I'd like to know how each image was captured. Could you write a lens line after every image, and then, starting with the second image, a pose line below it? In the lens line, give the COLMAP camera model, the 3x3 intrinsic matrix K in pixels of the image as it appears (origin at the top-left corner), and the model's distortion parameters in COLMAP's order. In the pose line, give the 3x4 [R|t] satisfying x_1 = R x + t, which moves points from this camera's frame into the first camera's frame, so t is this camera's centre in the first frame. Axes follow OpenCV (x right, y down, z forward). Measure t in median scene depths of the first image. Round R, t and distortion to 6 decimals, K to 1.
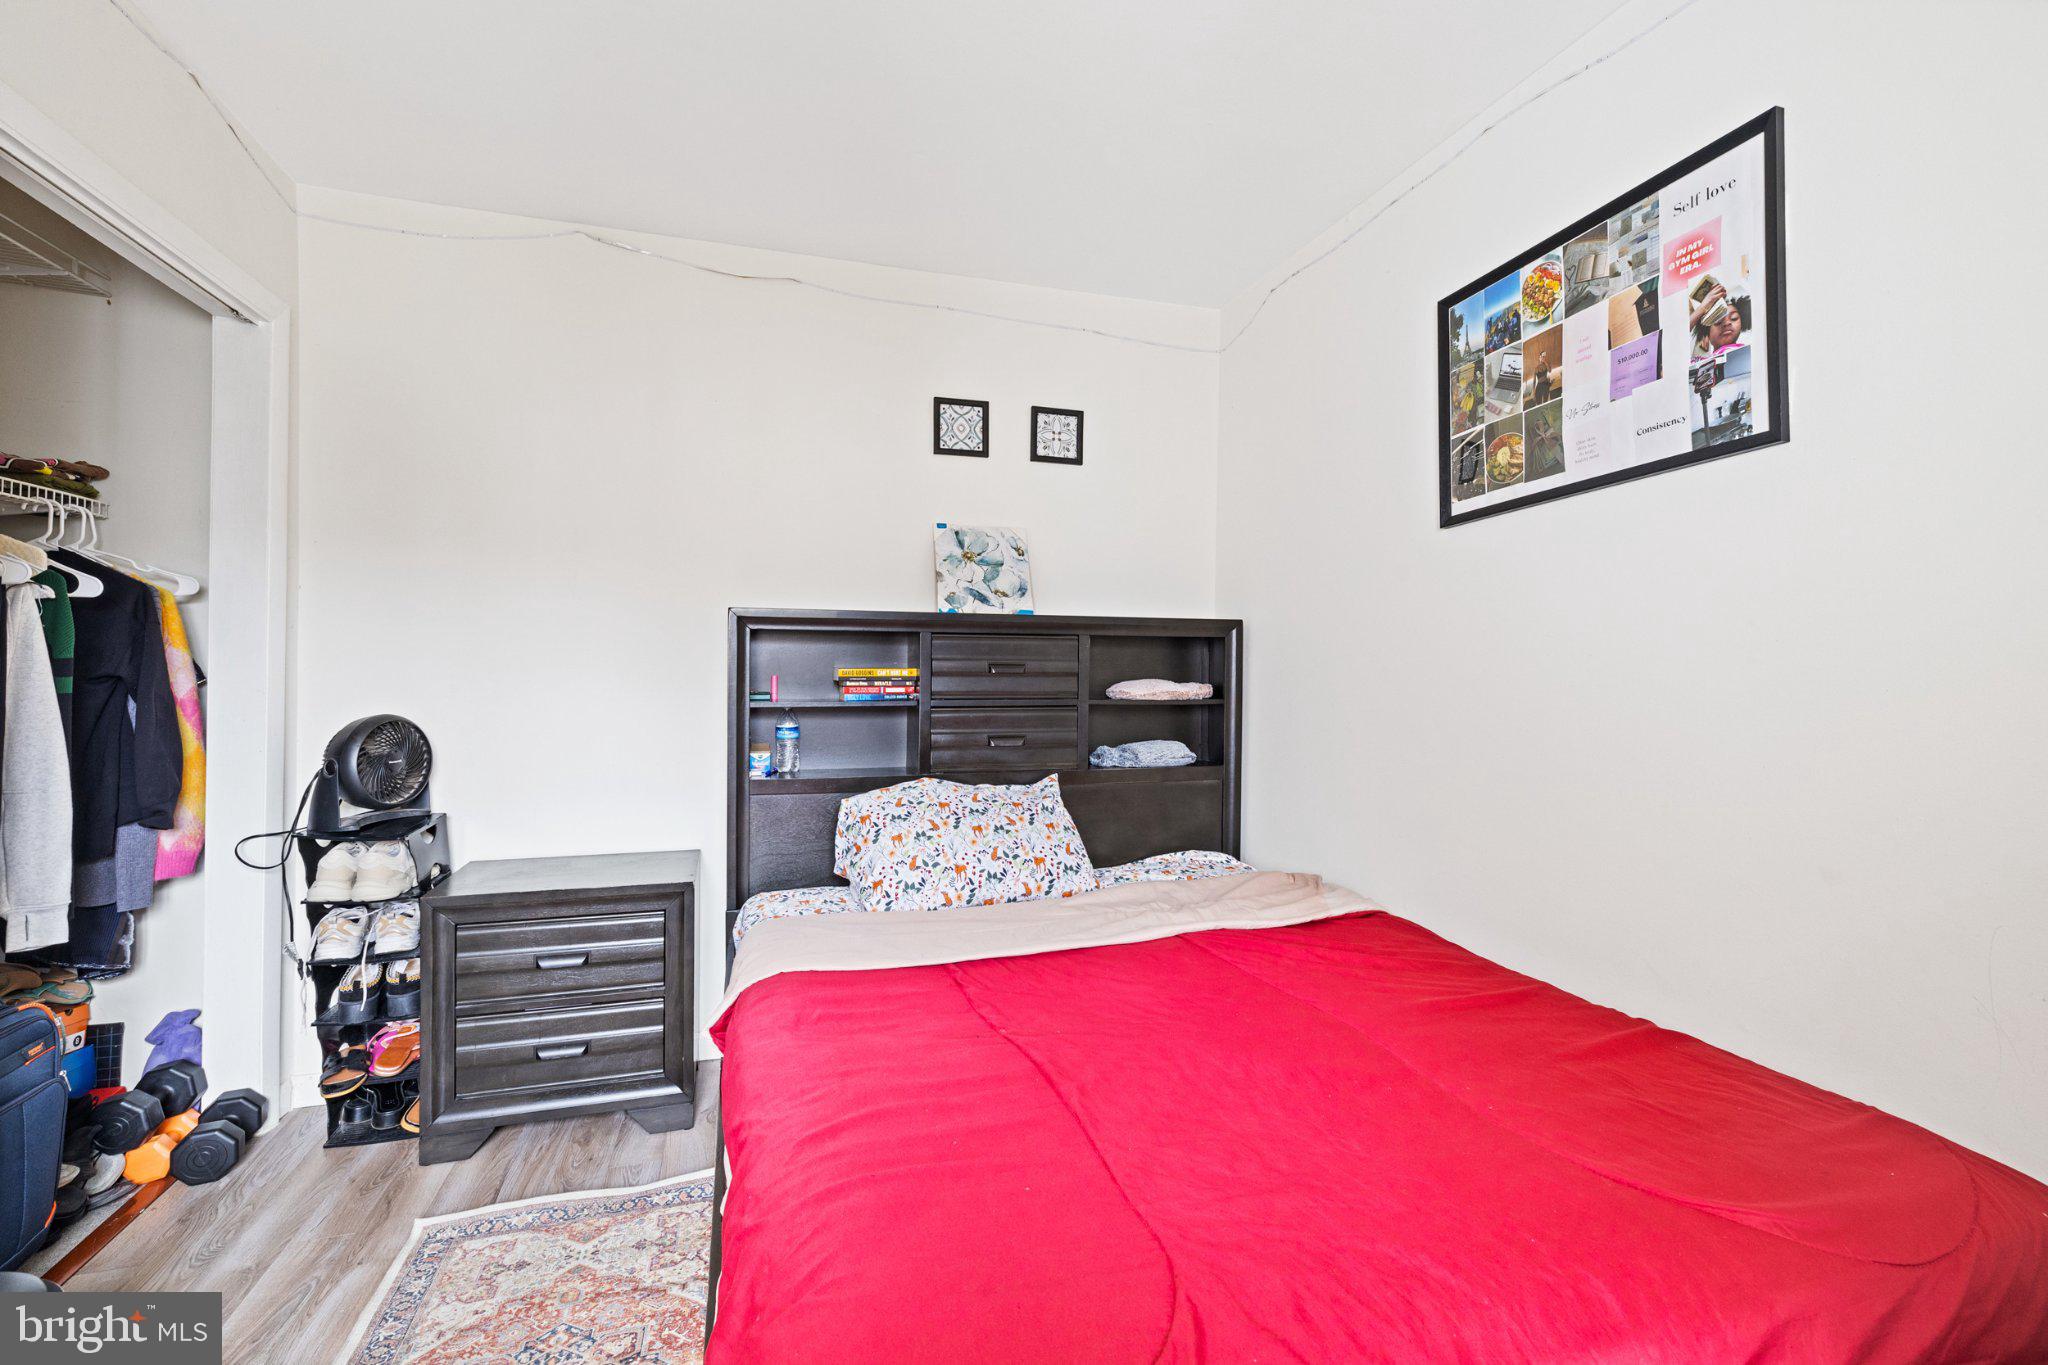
lens RADIAL K [[921.0, 0, 1014.4], [0, 921.0, 679.8], [0, 0, 1]] dist [0.000600, 0.000025]
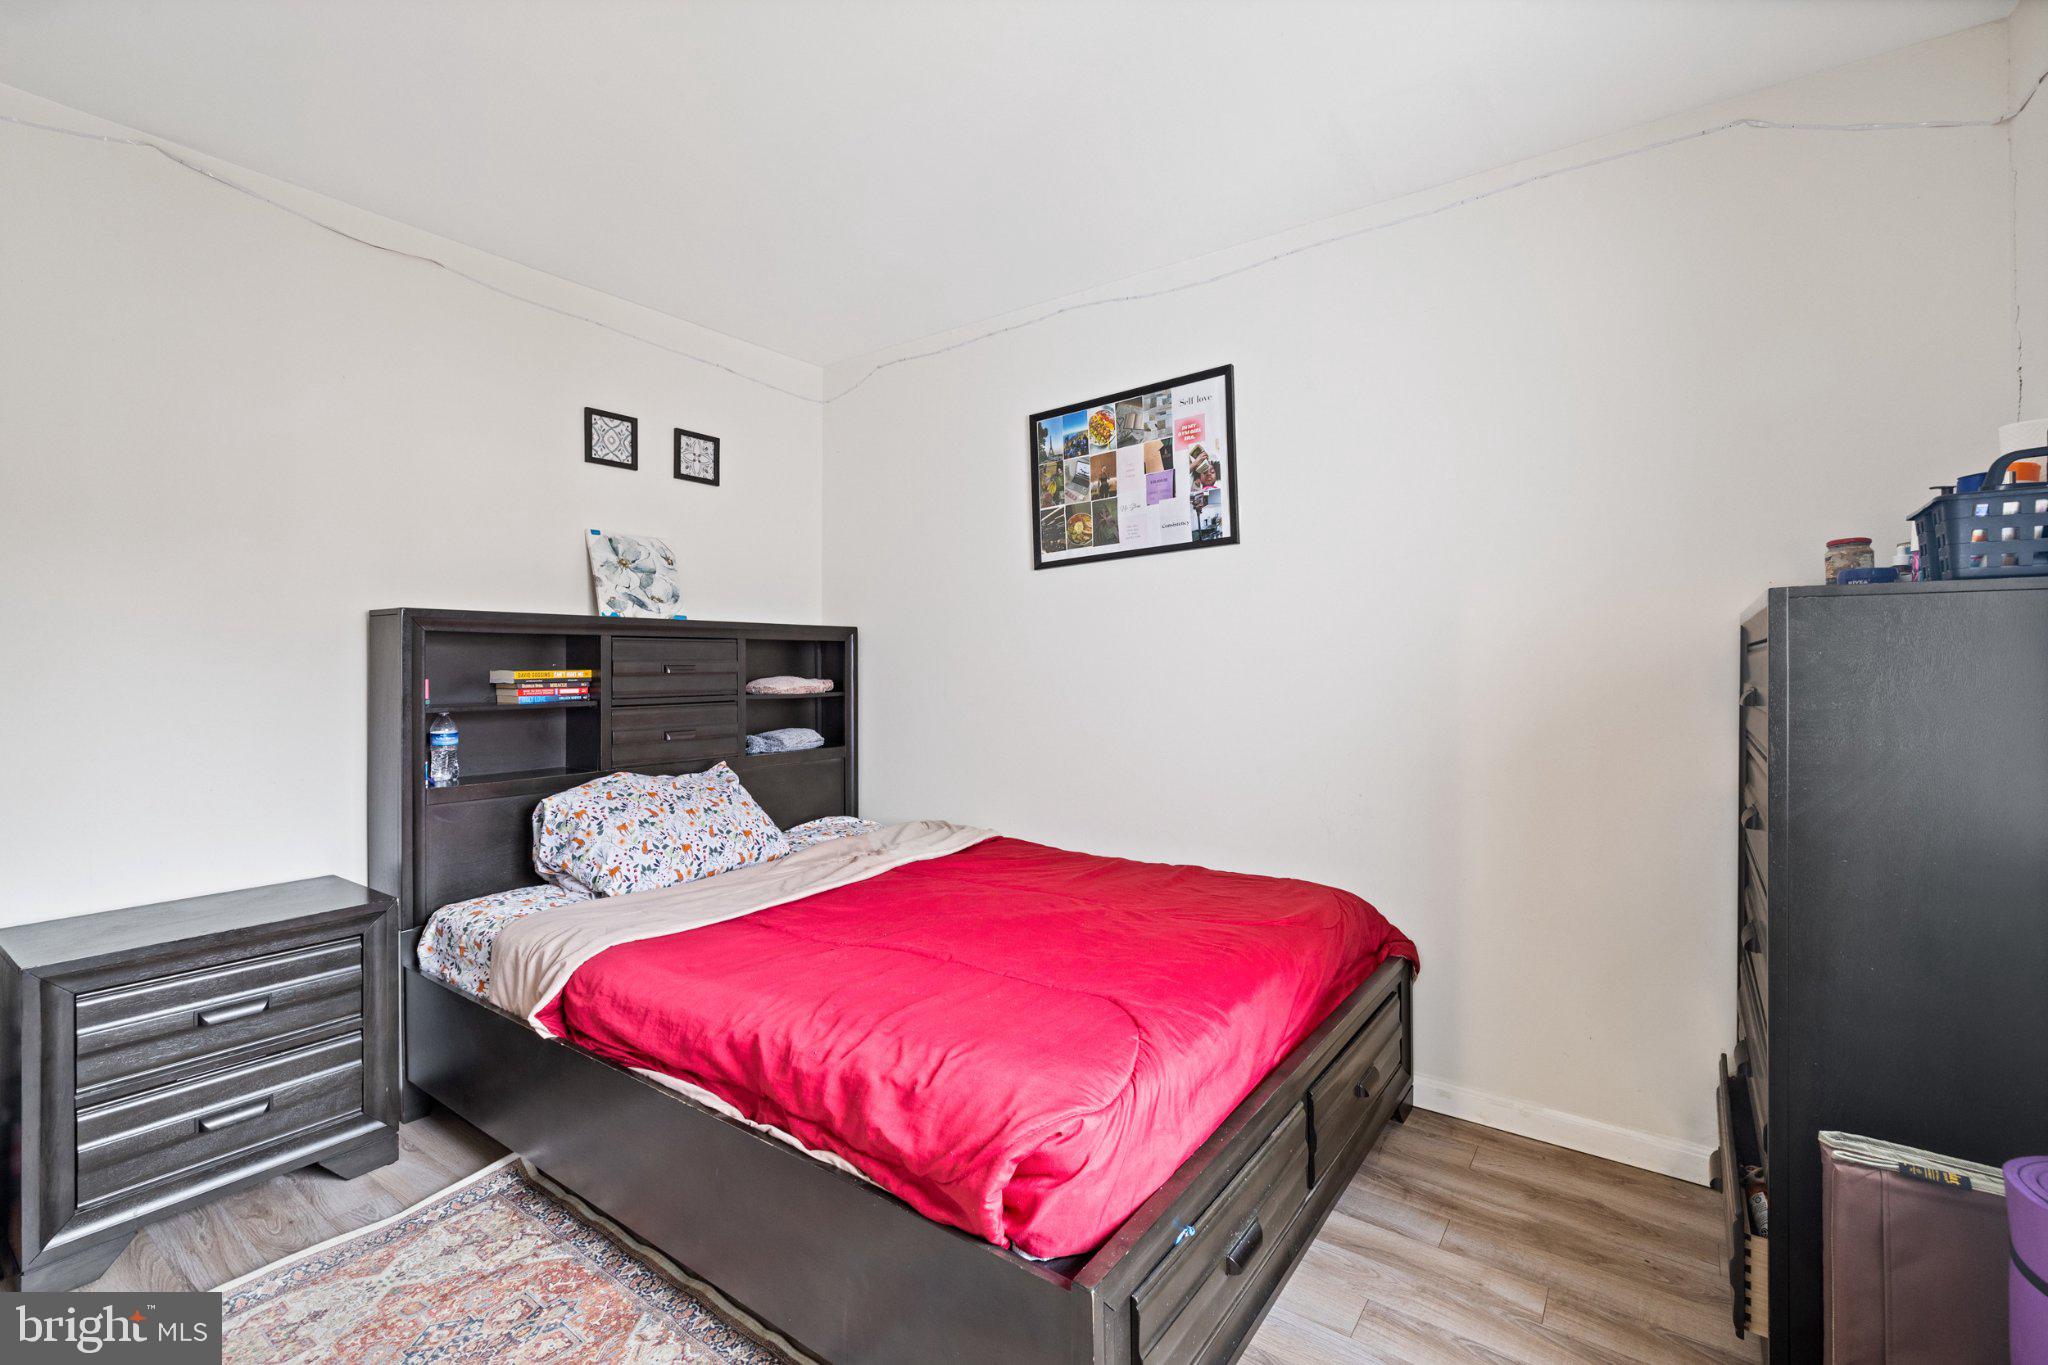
lens RADIAL K [[921.0, 0, 1014.4], [0, 921.0, 679.8], [0, 0, 1]] dist [0.000600, 0.000025]
pose [[0.794172, -0.019838, 0.607370, -0.426072], [0.017834, 0.999797, 0.009336, -0.002917], [-0.607432, 0.003417, 0.794364, -0.138684]]
